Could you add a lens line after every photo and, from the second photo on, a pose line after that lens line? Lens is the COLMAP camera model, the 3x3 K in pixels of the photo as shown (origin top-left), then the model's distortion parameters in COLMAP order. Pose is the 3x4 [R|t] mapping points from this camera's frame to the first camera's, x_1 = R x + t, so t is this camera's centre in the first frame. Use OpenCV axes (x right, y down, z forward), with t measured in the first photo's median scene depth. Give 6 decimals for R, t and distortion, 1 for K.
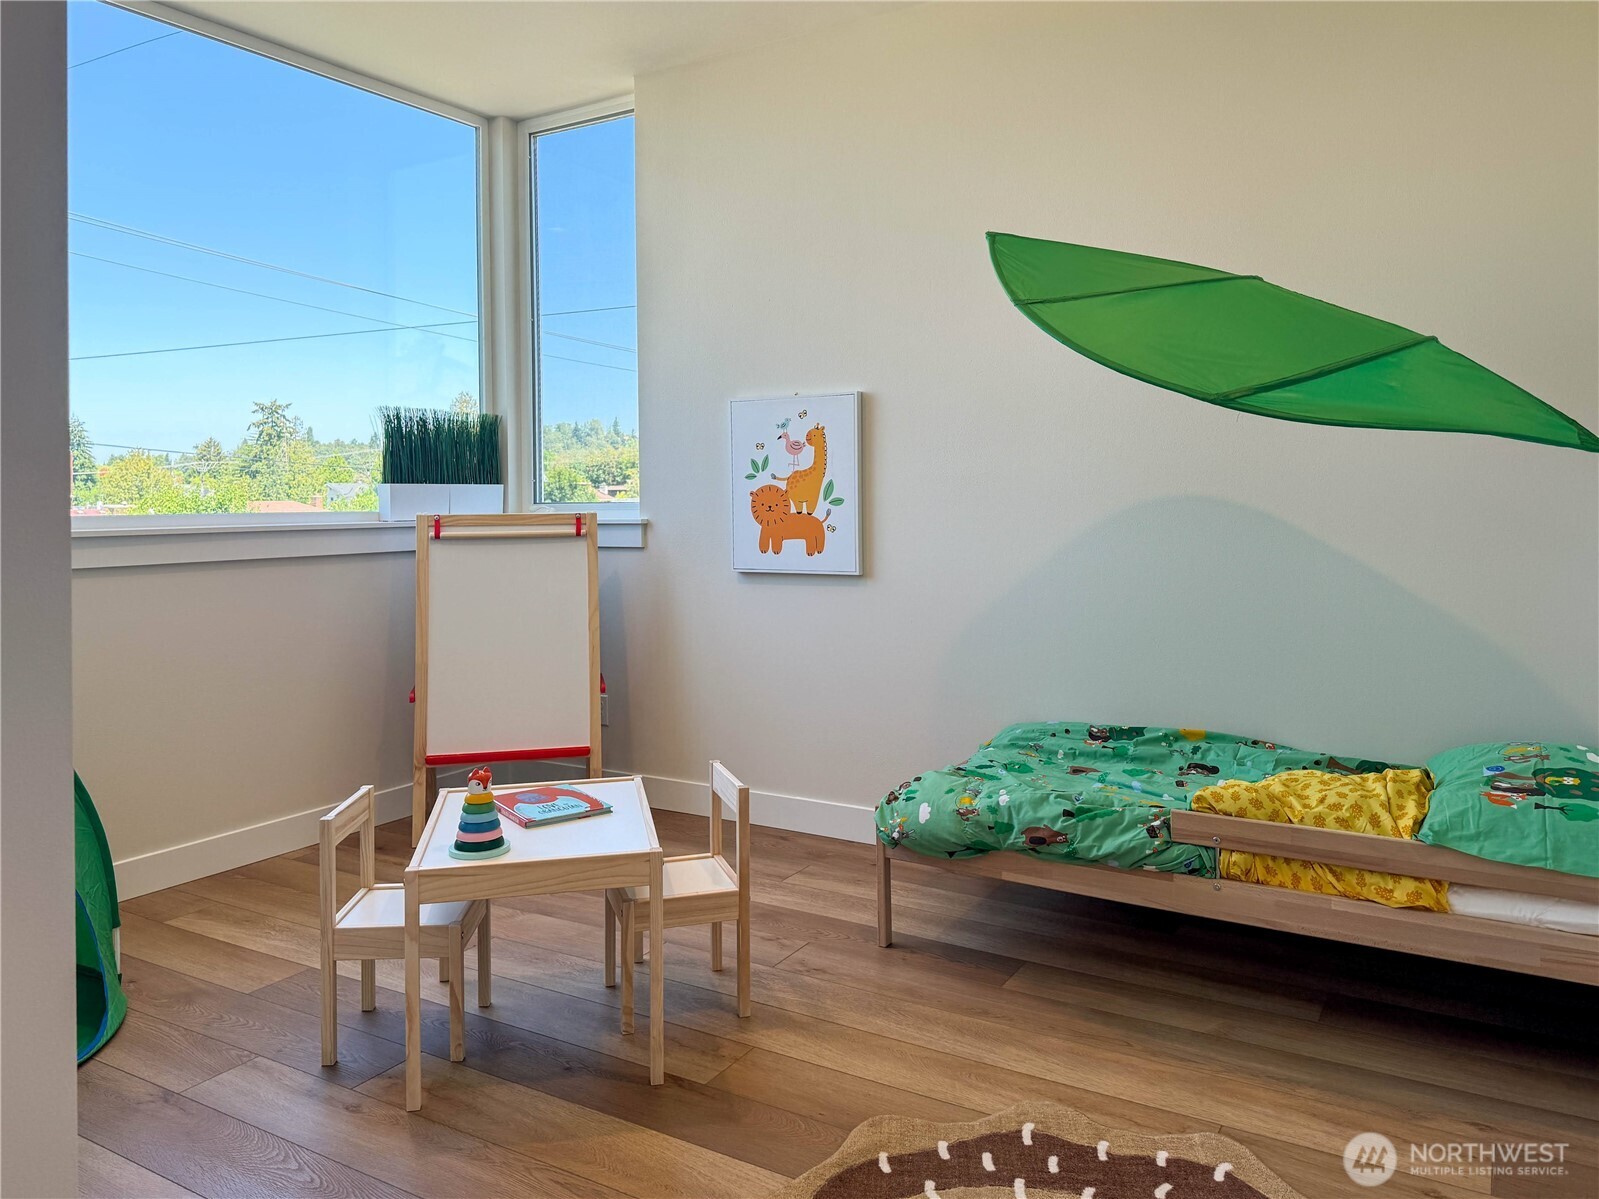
lens RADIAL K [[1198.3, 0, 799.0], [0, 1198.3, 556.3], [0, 0, 1]] dist [0.134402, -0.115846]
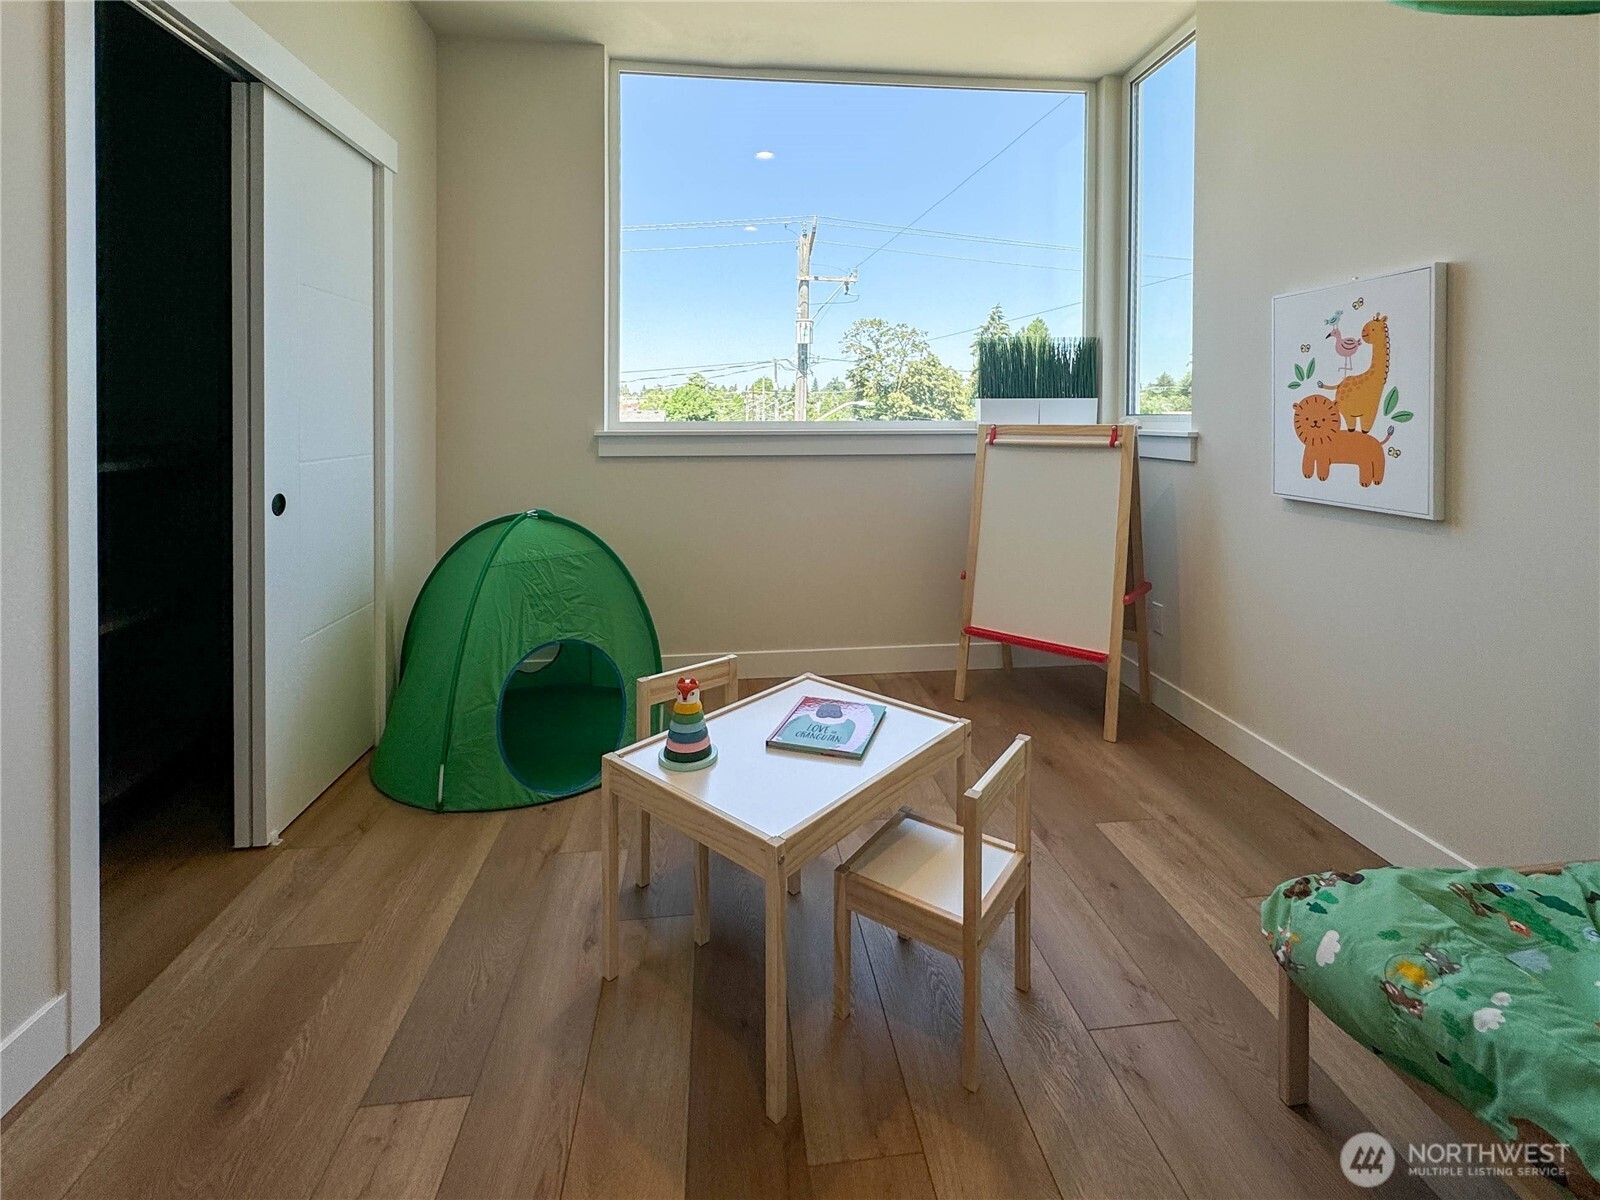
lens RADIAL K [[749.7, 0, 794.9], [0, 749.7, 429.3], [0, 0, 1]] dist [-0.000805, 0.000268]
pose [[0.600693, 0.025588, -0.799070, 0.171934], [-0.042871, 0.999081, -0.000235, -0.021249], [0.798330, 0.034398, 0.601237, 0.417083]]
